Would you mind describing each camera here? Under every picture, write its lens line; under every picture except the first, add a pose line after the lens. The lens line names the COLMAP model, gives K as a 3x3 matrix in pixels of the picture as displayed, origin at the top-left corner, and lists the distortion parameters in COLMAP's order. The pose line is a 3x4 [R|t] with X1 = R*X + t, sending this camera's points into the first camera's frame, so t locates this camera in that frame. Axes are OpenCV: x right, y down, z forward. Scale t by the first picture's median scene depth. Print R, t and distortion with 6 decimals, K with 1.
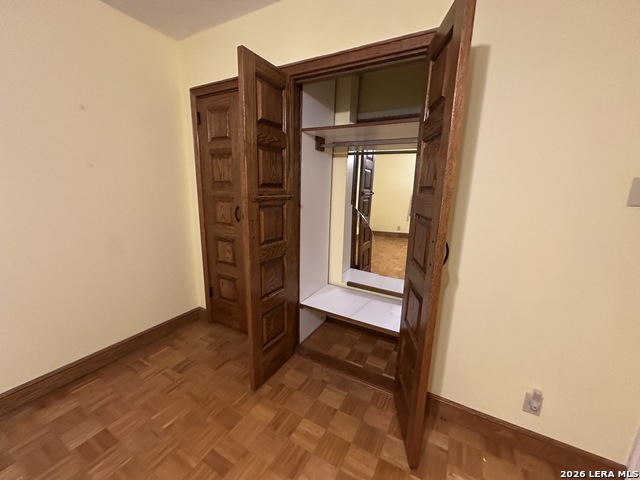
lens RADIAL K [[256.7, 0, 320.4], [0, 256.7, 238.3], [0, 0, 1]] dist [0.002315, -0.000126]
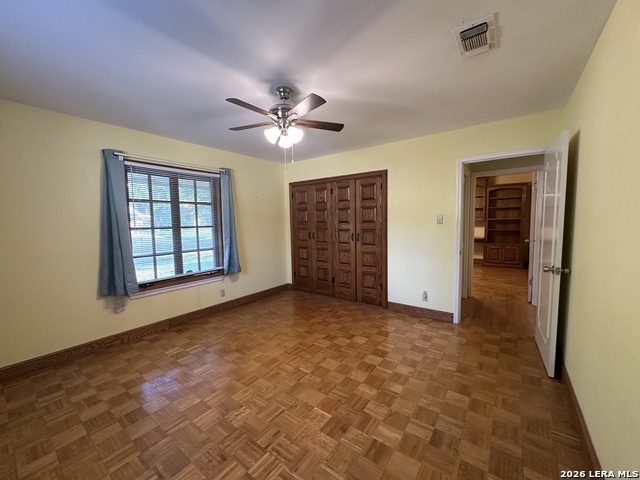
lens RADIAL K [[256.7, 0, 319.4], [0, 256.7, 240.3], [0, 0, 1]] dist [0.002315, -0.000126]
pose [[0.989958, -0.033787, -0.137266, 0.067653], [0.015819, 0.991395, -0.129941, 0.236269], [0.140476, 0.126465, 0.981974, -1.166495]]
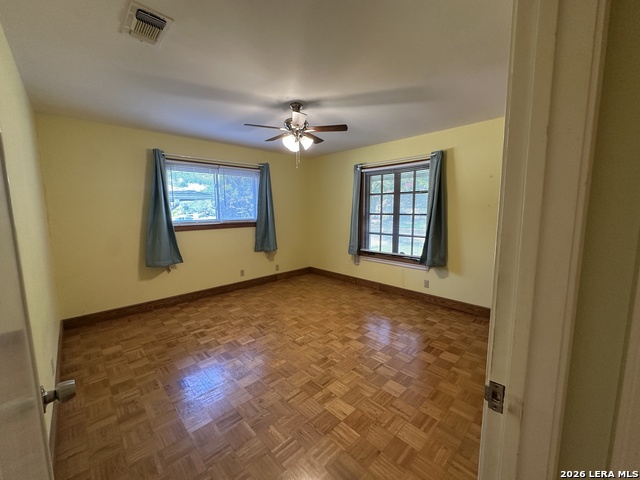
lens RADIAL K [[256.7, 0, 318.3], [0, 256.7, 241.4], [0, 0, 1]] dist [0.002315, -0.000126]
pose [[-0.296007, 0.096399, -0.950309, 1.014994], [-0.194447, 0.967980, 0.158758, -0.065336], [0.935185, 0.231778, -0.267785, 0.312917]]
